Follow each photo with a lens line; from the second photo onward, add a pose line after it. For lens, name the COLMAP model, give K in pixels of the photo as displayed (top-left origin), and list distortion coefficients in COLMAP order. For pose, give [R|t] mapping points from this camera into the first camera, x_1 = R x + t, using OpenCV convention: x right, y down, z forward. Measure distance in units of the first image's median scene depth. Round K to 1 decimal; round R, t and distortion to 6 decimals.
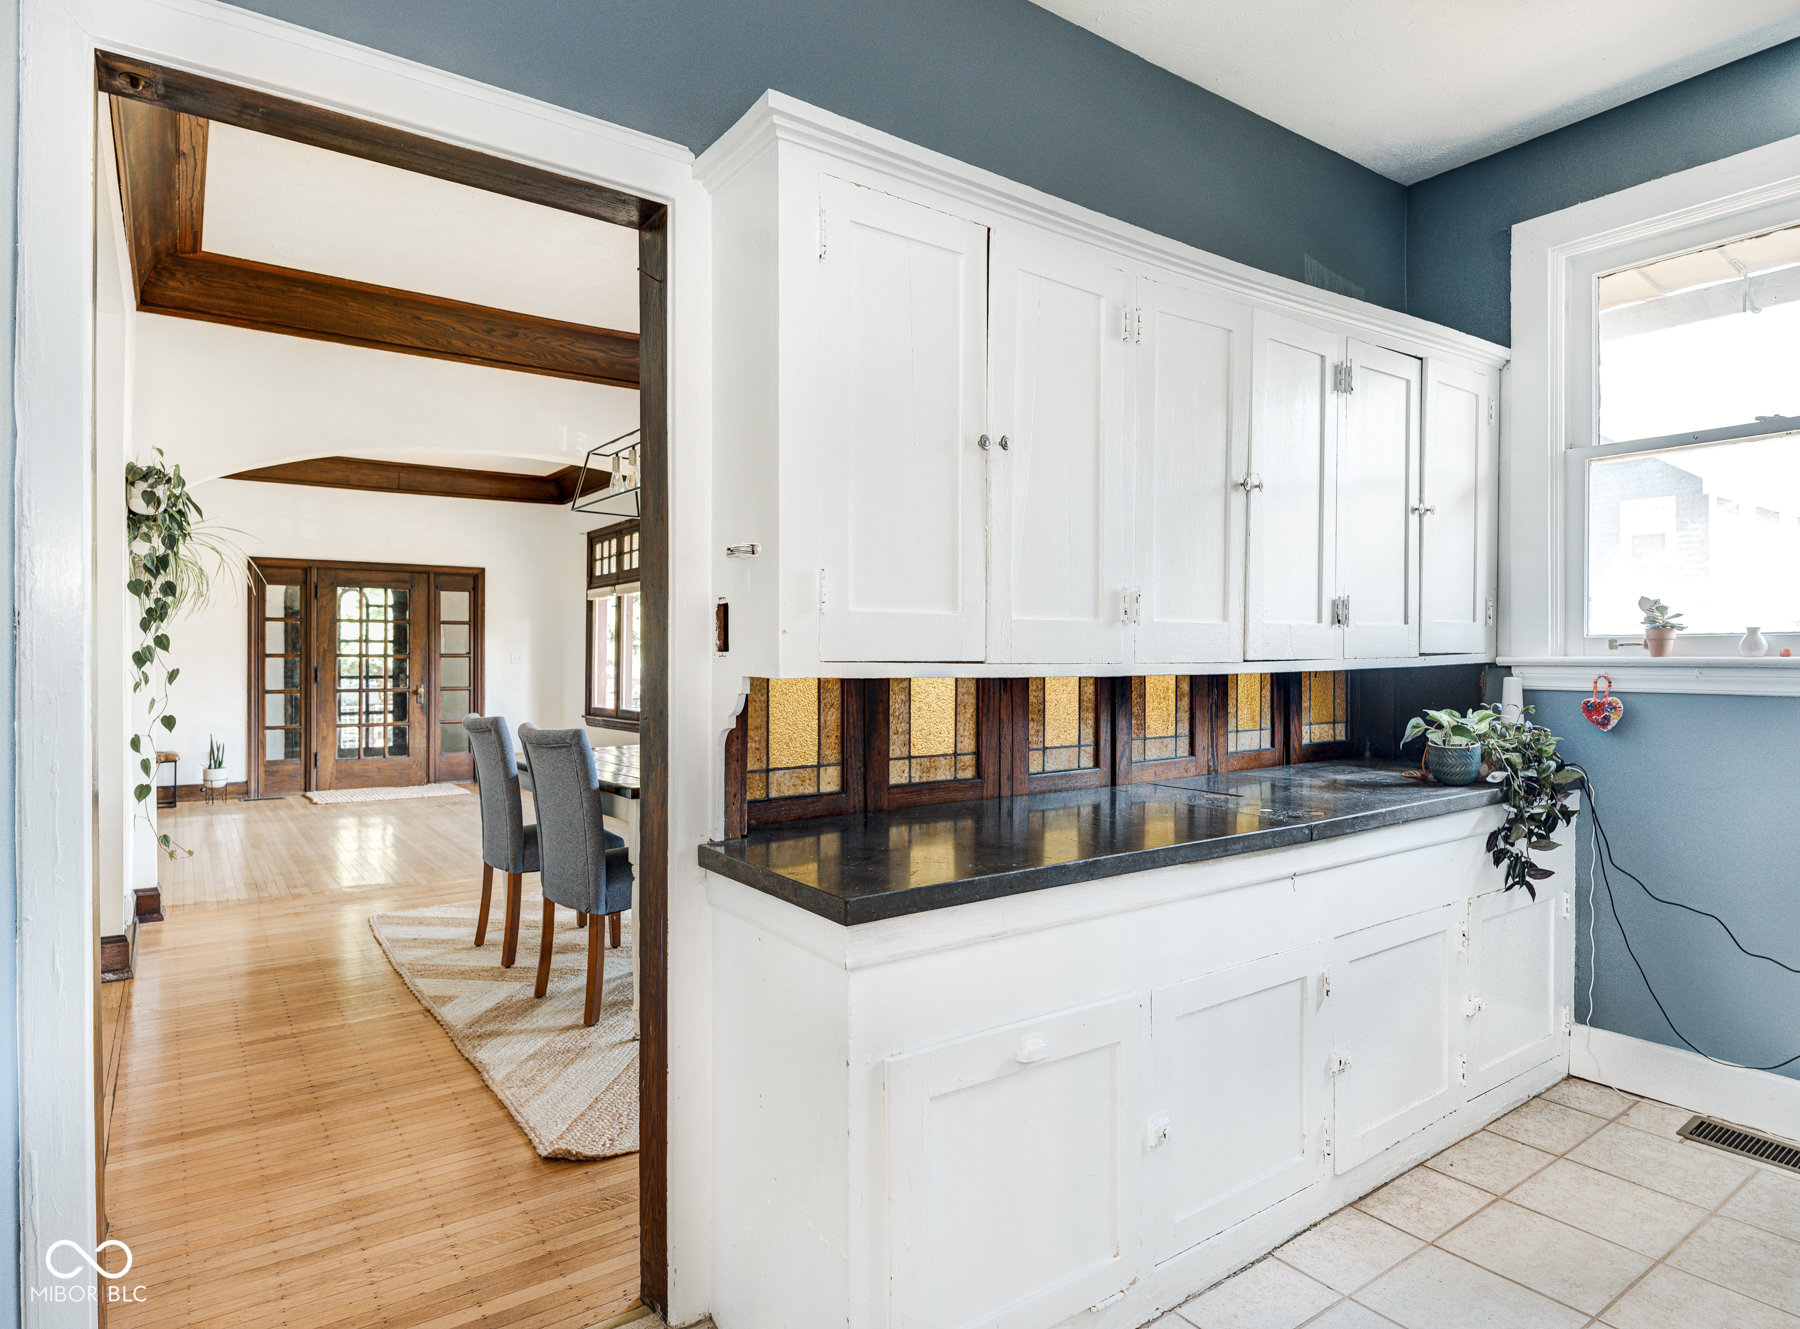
lens RADIAL K [[983.0, 0, 886.9], [0, 983.0, 662.1], [0, 0, 1]] dist [0.017299, -0.018735]
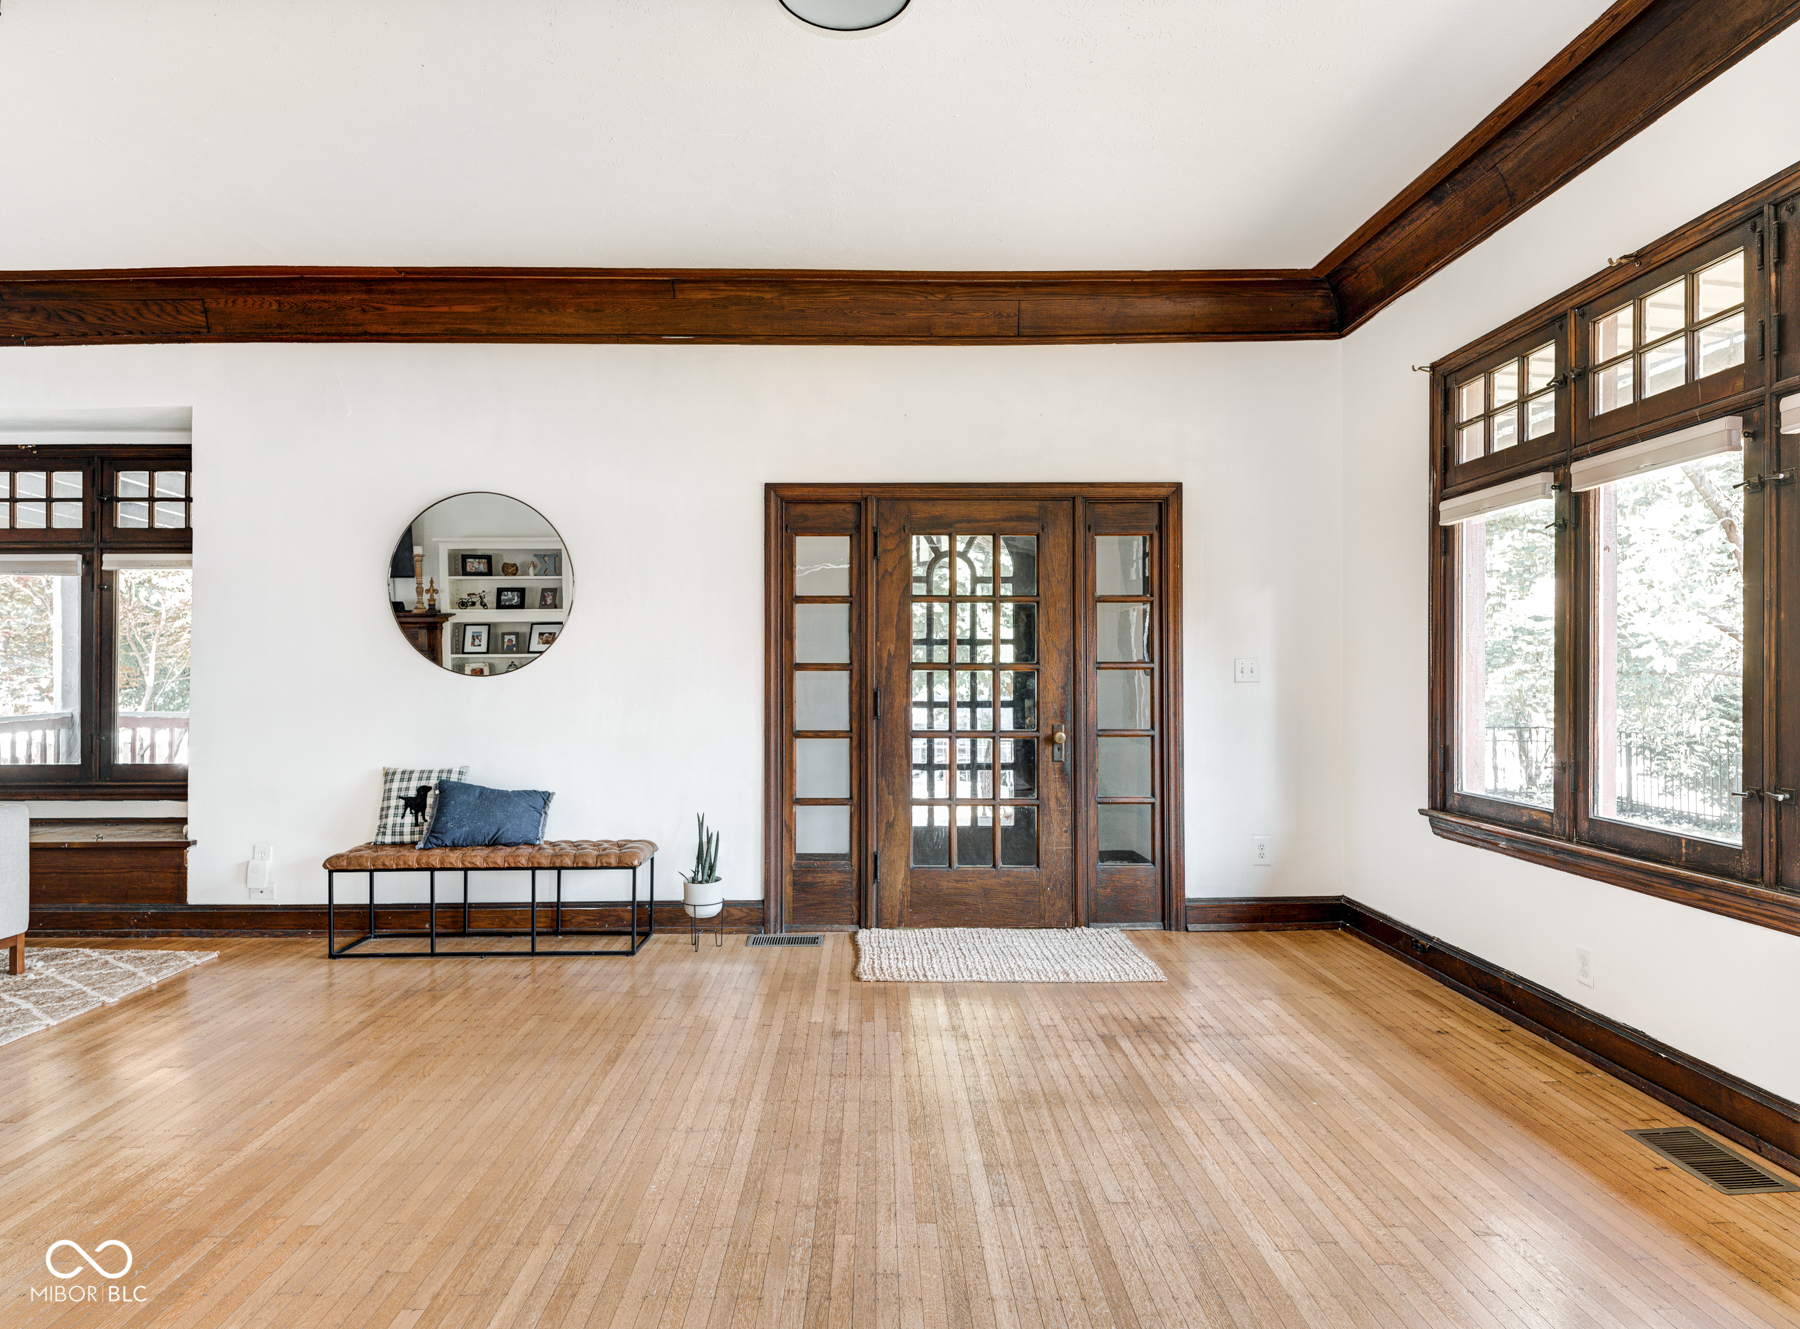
lens RADIAL K [[983.0, 0, 886.3], [0, 983.0, 661.0], [0, 0, 1]] dist [0.017299, -0.018735]
pose [[0.813214, -0.004726, -0.581946, -0.257709], [0.001802, 0.999983, -0.005602, -0.006410], [0.581962, 0.003507, 0.813208, 0.551190]]
